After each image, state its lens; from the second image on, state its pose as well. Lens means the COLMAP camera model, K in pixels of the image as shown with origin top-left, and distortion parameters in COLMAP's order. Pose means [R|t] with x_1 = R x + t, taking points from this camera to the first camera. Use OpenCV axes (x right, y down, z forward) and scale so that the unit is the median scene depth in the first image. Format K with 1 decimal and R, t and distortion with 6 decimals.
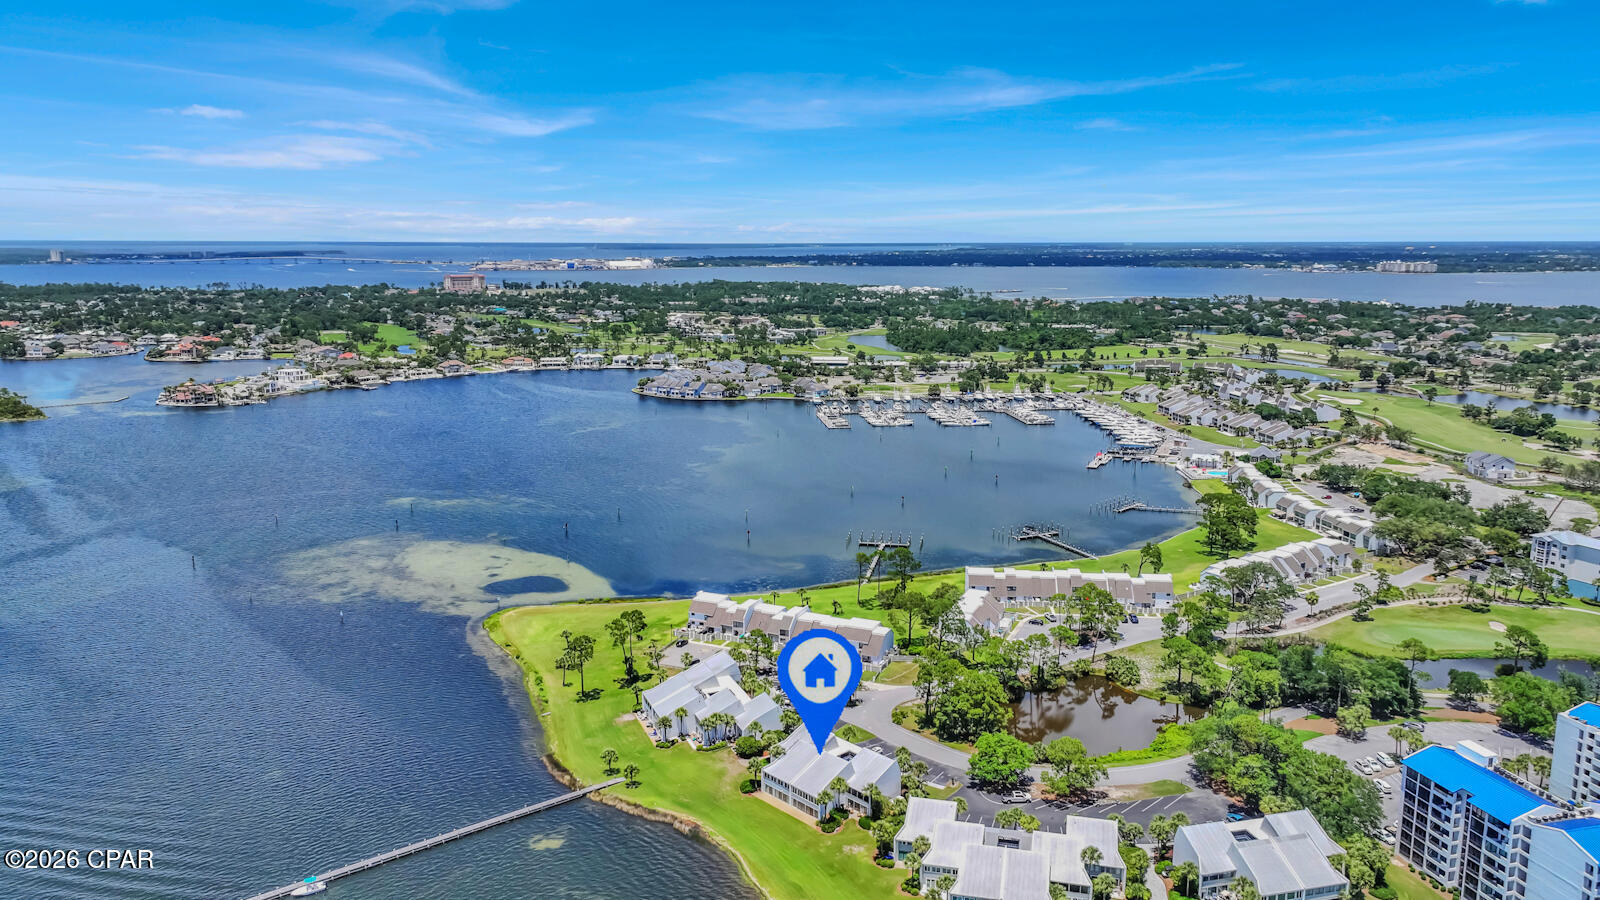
lens RADIAL K [[1121.2, 0, 808.4], [0, 1121.2, 444.9], [0, 0, 1]] dist [0.002271, 0.008927]
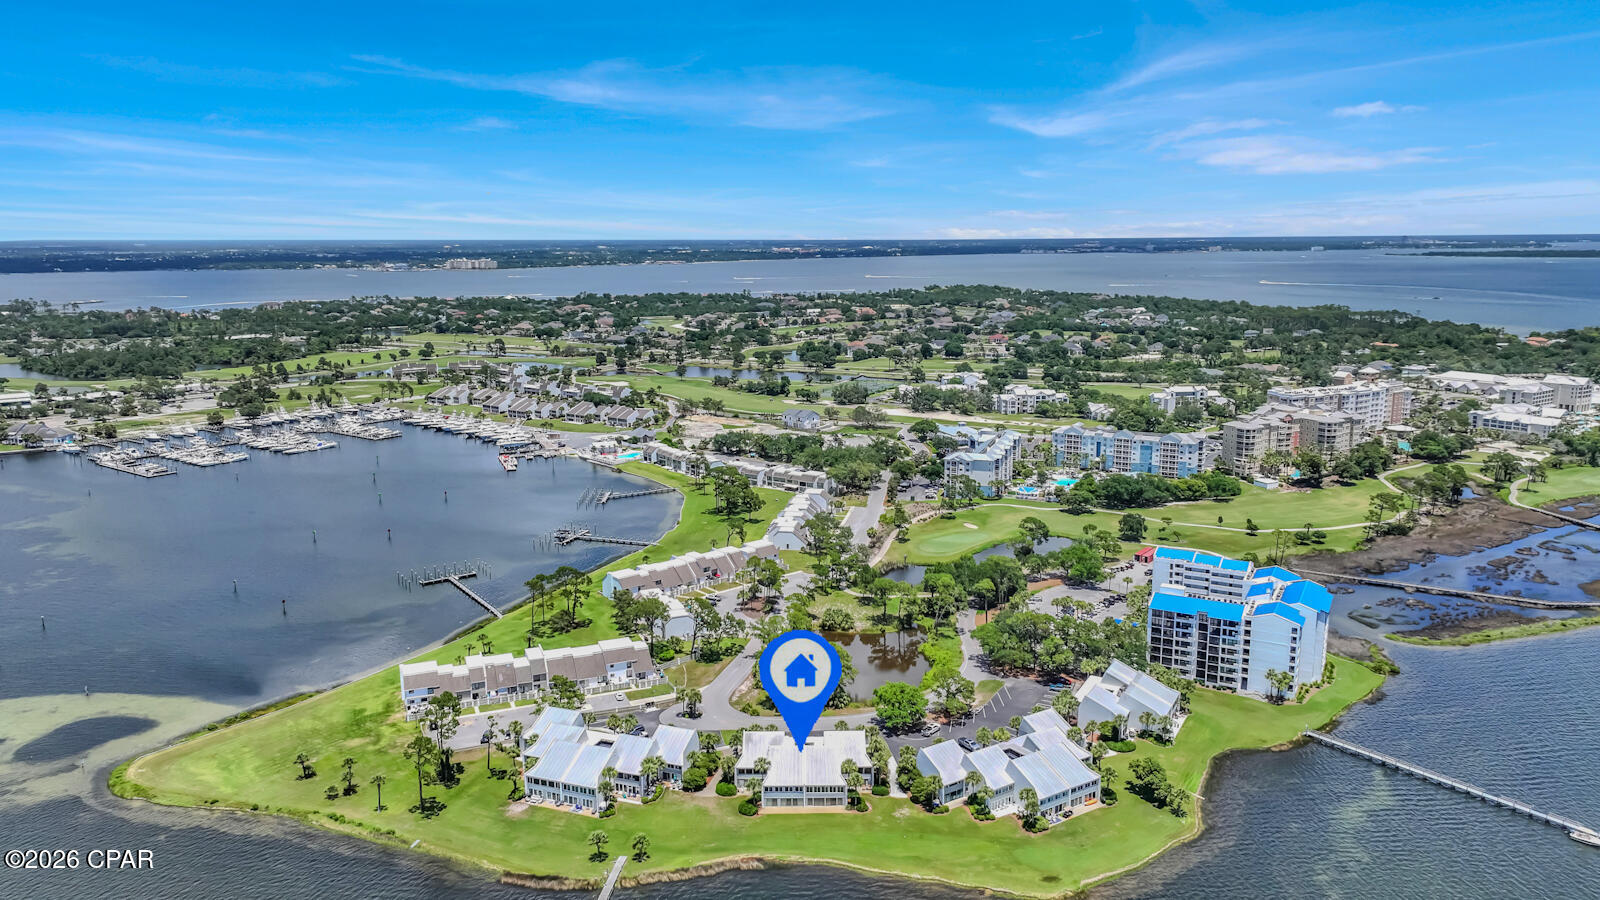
lens RADIAL K [[1121.2, 0, 808.4], [0, 1121.2, 444.9], [0, 0, 1]] dist [0.002271, 0.008927]
pose [[0.686296, -0.136660, 0.714368, -0.440624], [0.136358, 0.988949, 0.058189, -0.037736], [-0.714426, 0.057475, 0.697347, 0.174225]]
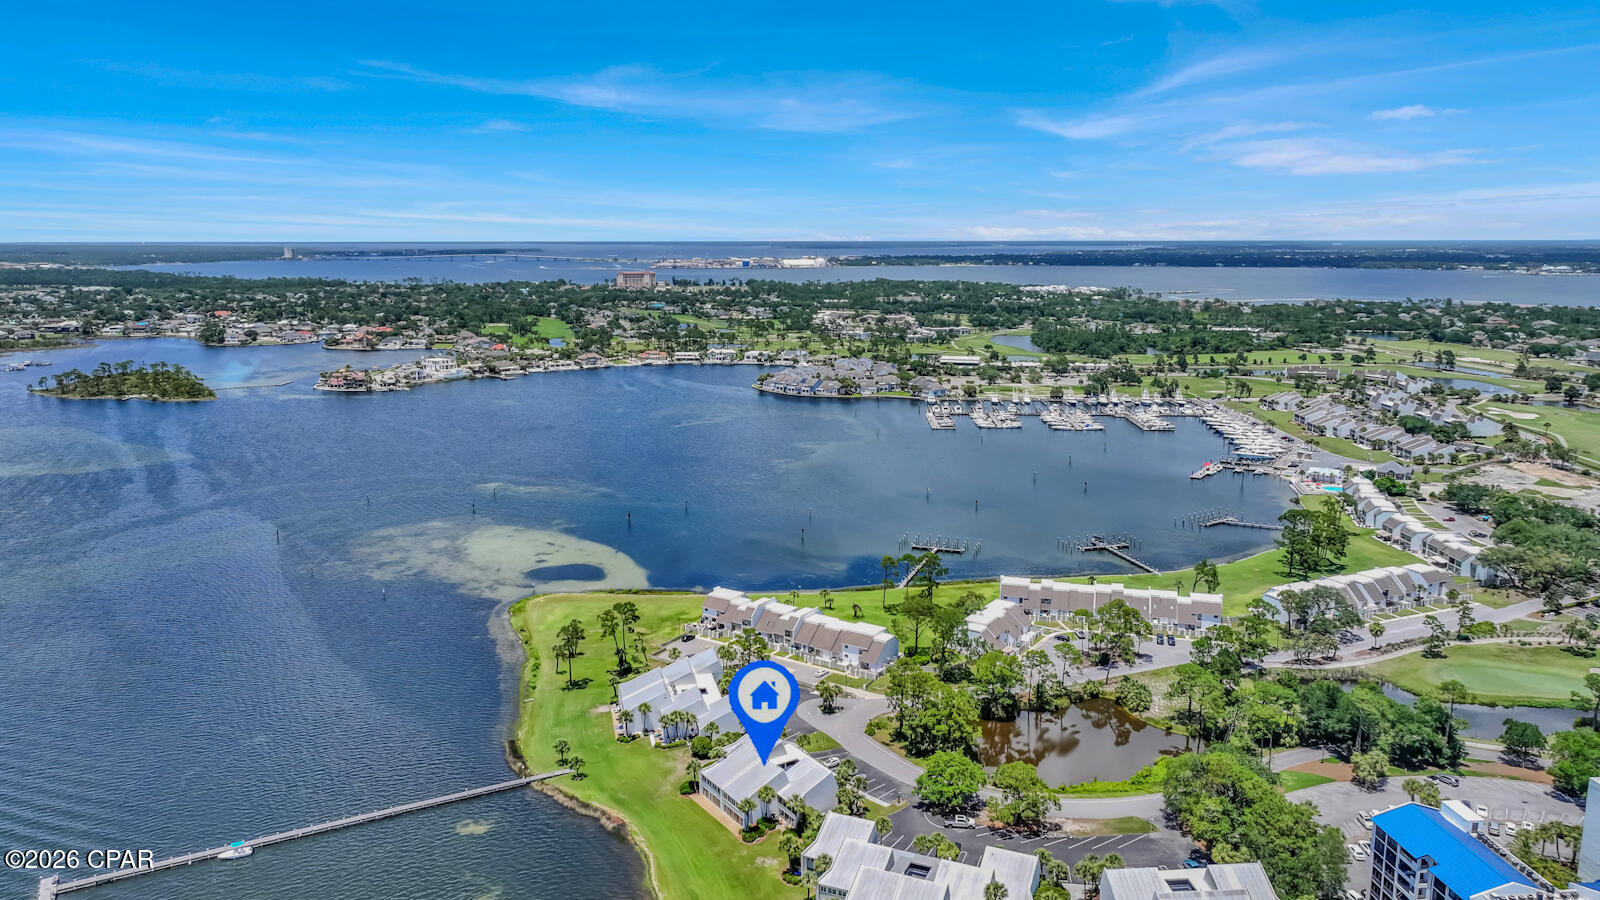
lens RADIAL K [[1121.2, 0, 808.4], [0, 1121.2, 444.9], [0, 0, 1]] dist [0.002271, 0.008927]
pose [[0.986753, 0.030815, -0.159274, 0.129335], [-0.030730, 0.999523, 0.002999, -0.000318], [0.159290, 0.001935, 0.987230, 0.033084]]
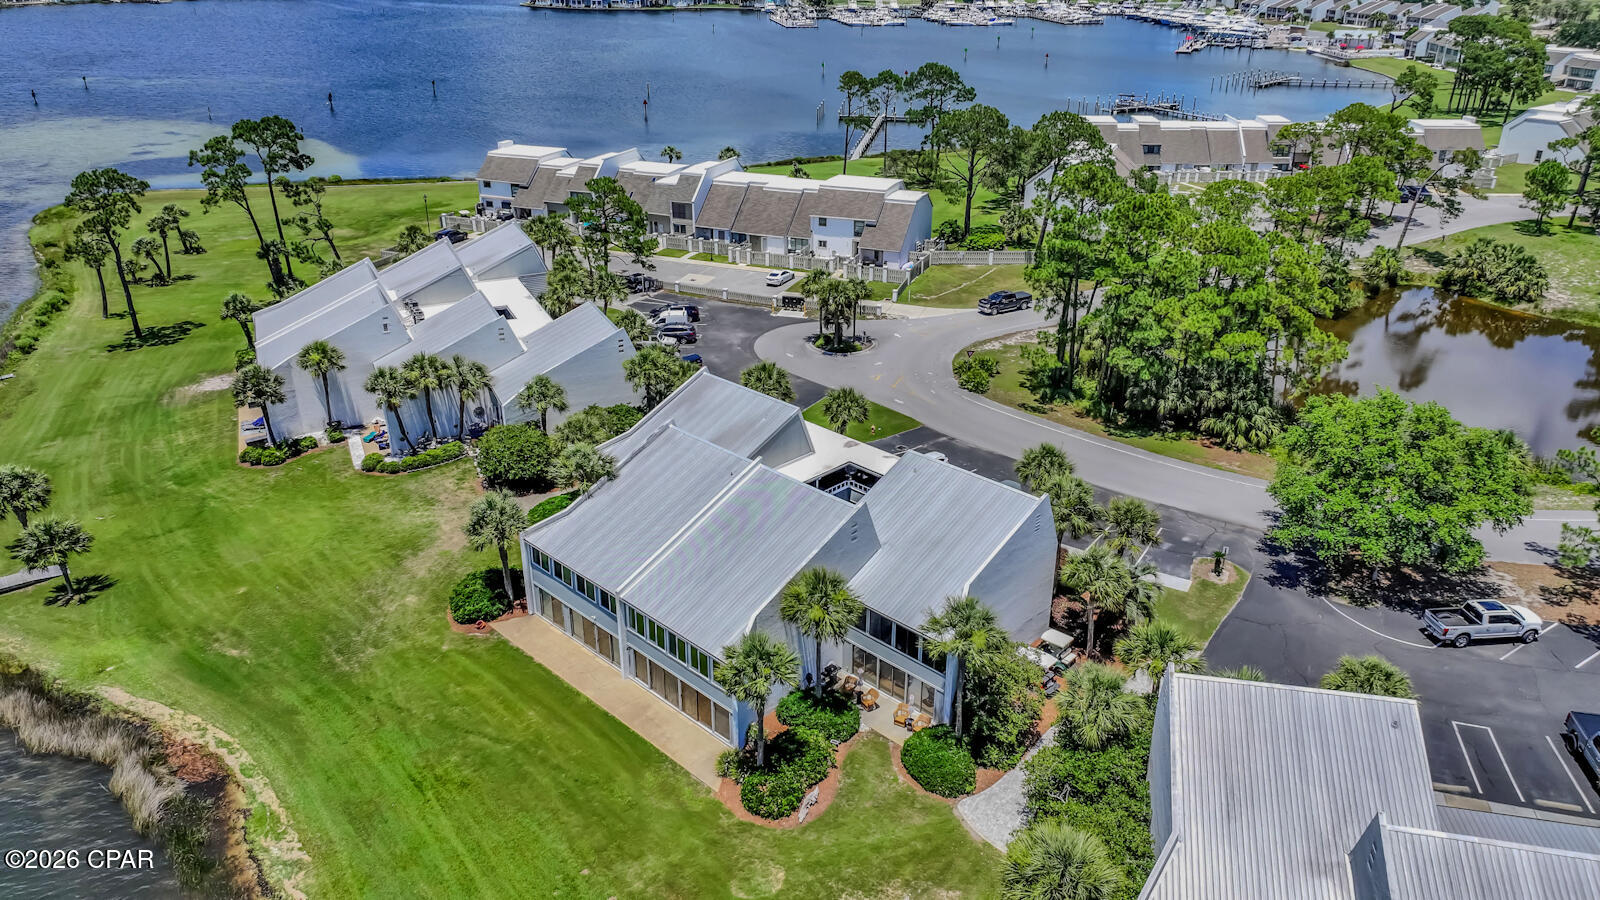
lens RADIAL K [[1121.2, 0, 808.4], [0, 1121.2, 444.9], [0, 0, 1]] dist [0.002271, 0.008927]
pose [[0.999425, -0.012681, 0.031455, 0.011396], [0.004765, 0.970774, 0.239949, 0.134473], [-0.033578, -0.239661, 0.970276, 0.488003]]
